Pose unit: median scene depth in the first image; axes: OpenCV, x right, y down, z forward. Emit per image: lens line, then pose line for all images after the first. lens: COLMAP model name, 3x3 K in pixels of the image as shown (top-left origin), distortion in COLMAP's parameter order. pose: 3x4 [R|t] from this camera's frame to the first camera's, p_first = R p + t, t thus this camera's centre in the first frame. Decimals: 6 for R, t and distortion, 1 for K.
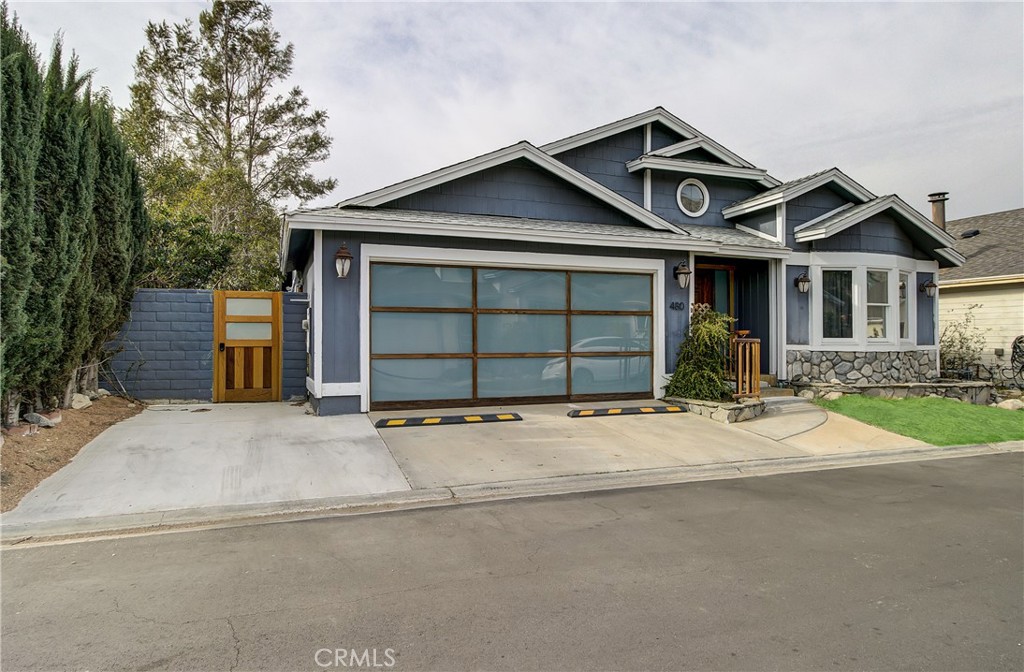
lens RADIAL K [[639.6, 0, 512.2], [0, 639.6, 339.7], [0, 0, 1]] dist [0.000724, 0.003515]
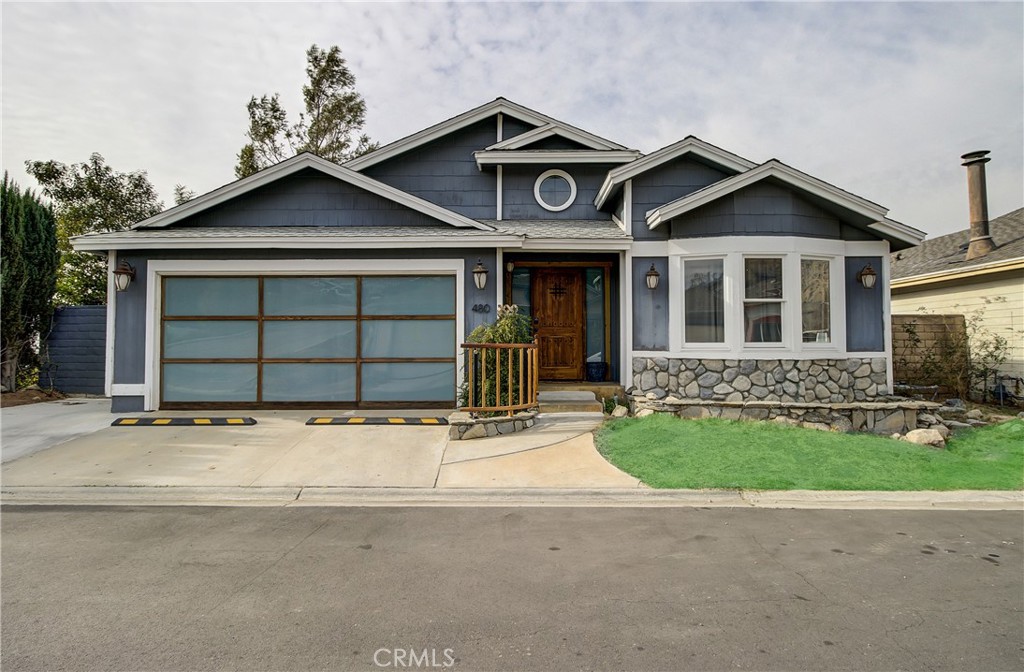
lens RADIAL K [[564.9, 0, 511.8], [0, 564.9, 333.2], [0, 0, 1]] dist [-0.002744, -0.002134]
pose [[0.929606, -0.009748, -0.368427, 0.550569], [0.001665, 0.999751, -0.022251, 0.000914], [0.368552, 0.020071, 0.929390, 0.242759]]
